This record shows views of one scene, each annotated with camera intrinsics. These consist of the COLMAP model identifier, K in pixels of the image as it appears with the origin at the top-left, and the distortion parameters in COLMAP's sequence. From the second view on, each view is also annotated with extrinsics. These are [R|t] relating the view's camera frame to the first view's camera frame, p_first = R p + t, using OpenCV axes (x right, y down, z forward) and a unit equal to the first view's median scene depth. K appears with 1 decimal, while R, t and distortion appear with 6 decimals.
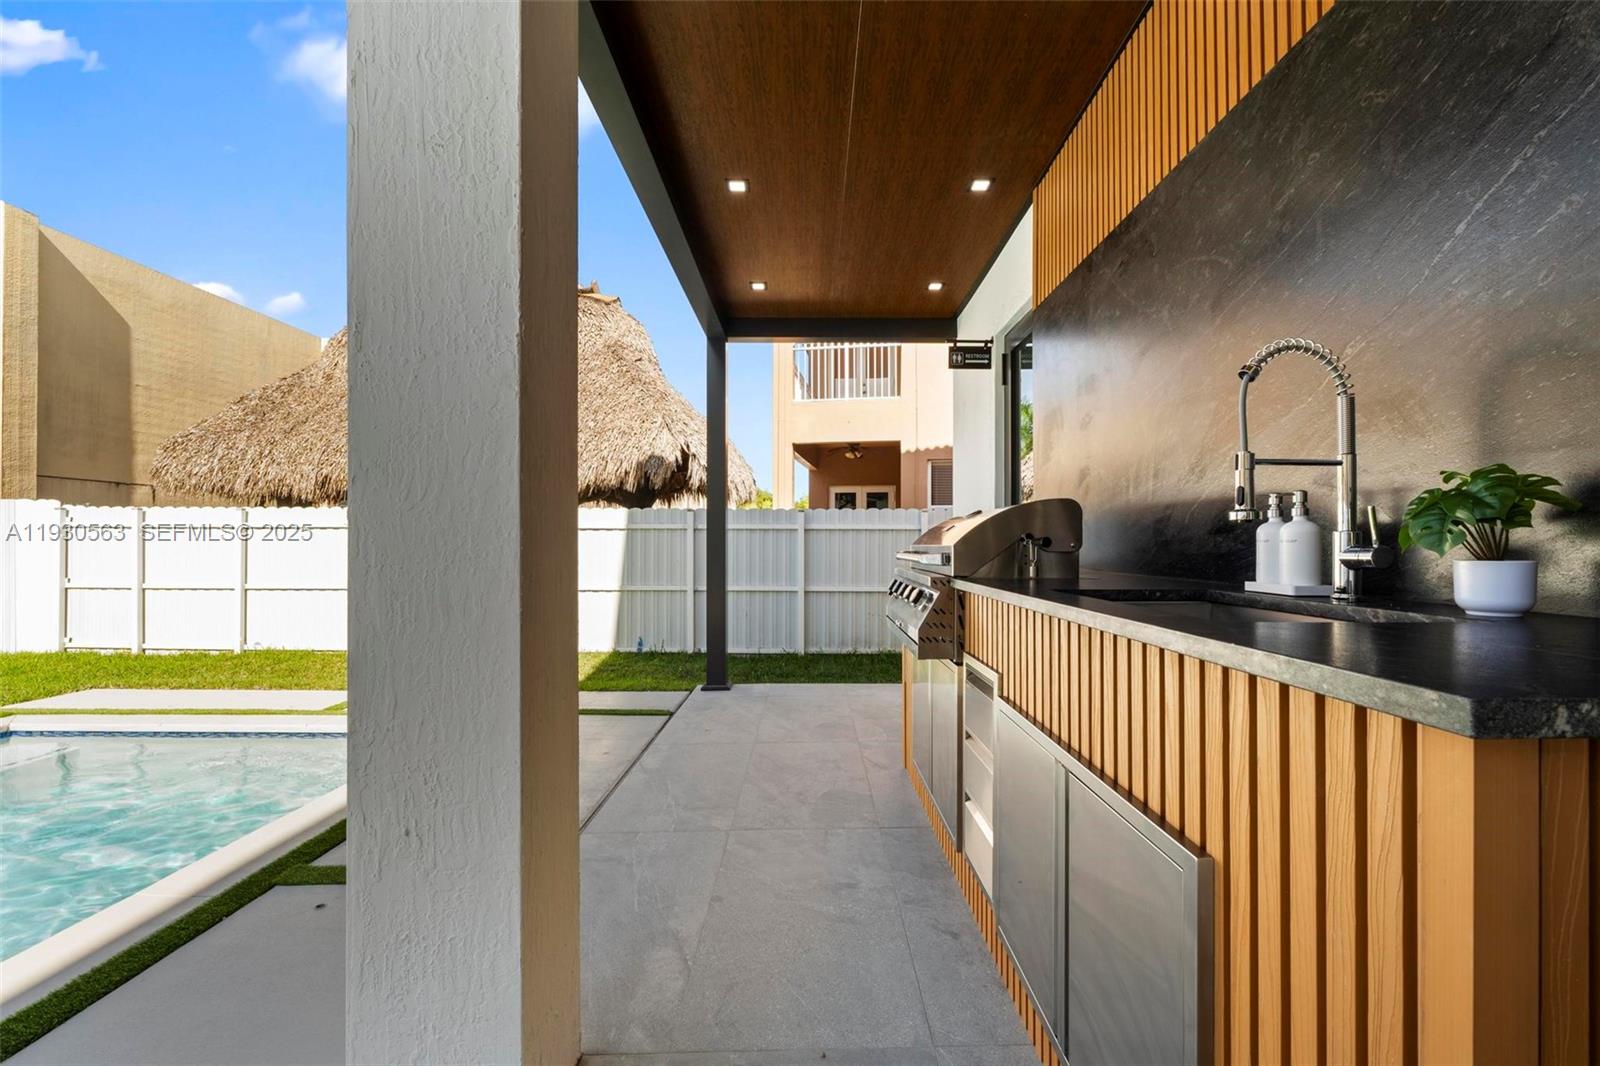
lens RADIAL K [[688.3, 0, 802.5], [0, 688.3, 542.4], [0, 0, 1]] dist [0.000367, 0.000069]
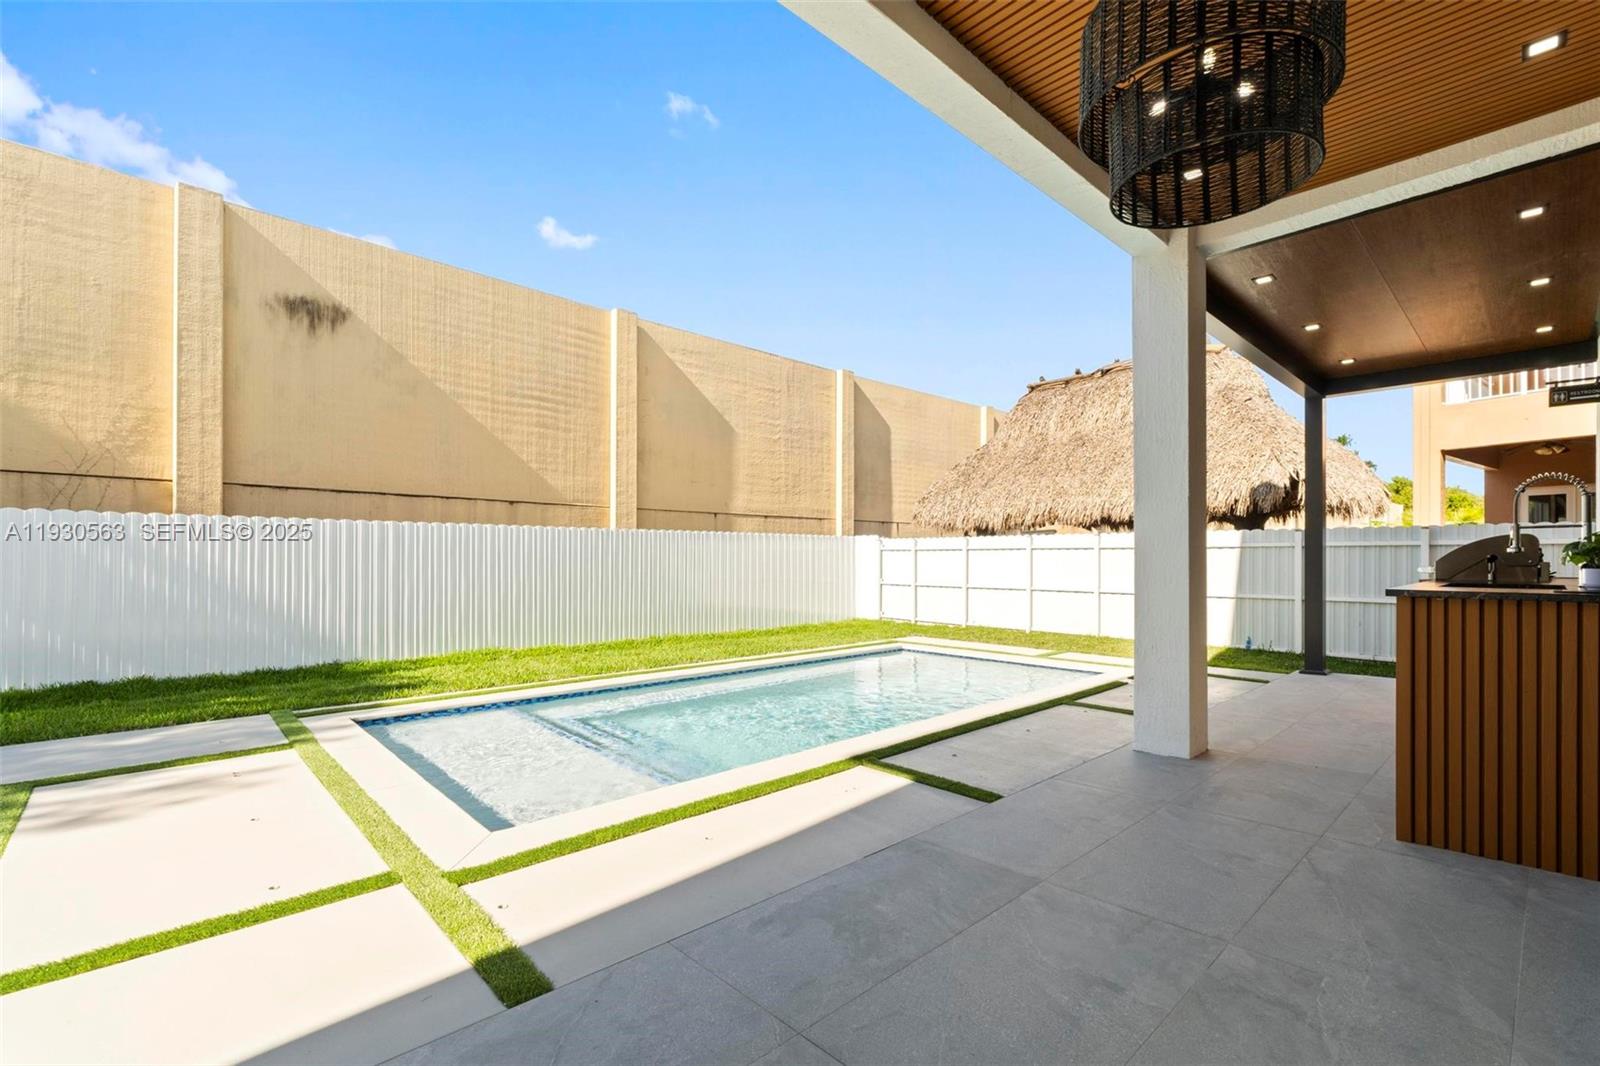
lens RADIAL K [[709.2, 0, 798.6], [0, 709.2, 560.6], [0, 0, 1]] dist [-0.003733, -0.000056]
pose [[0.688863, 0.000233, -0.724892, 0.113262], [0.003436, 0.999988, 0.003587, -0.002856], [0.724884, -0.004962, 0.688853, -0.400978]]
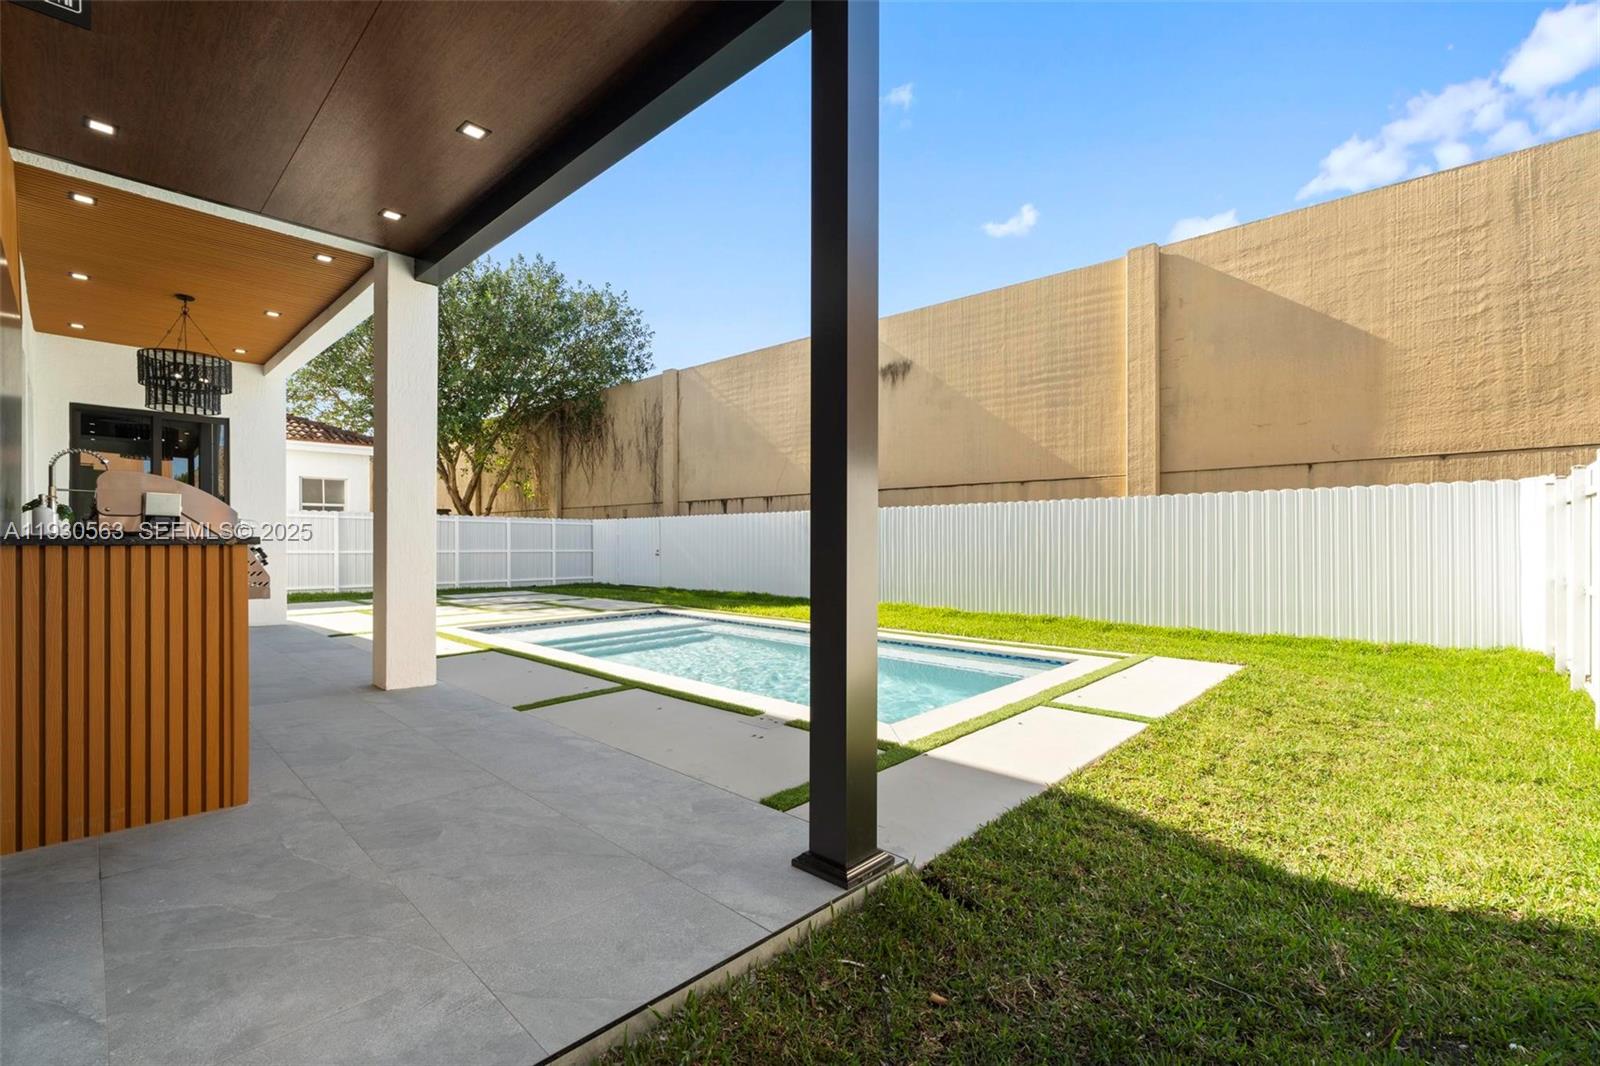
lens RADIAL K [[688.3, 0, 802.5], [0, 688.3, 542.4], [0, 0, 1]] dist [0.000367, 0.000069]
pose [[-0.677683, 0.009789, -0.735289, 0.136371], [0.010180, 0.999940, 0.003929, 0.005409], [0.735284, -0.004823, -0.677742, 0.847606]]
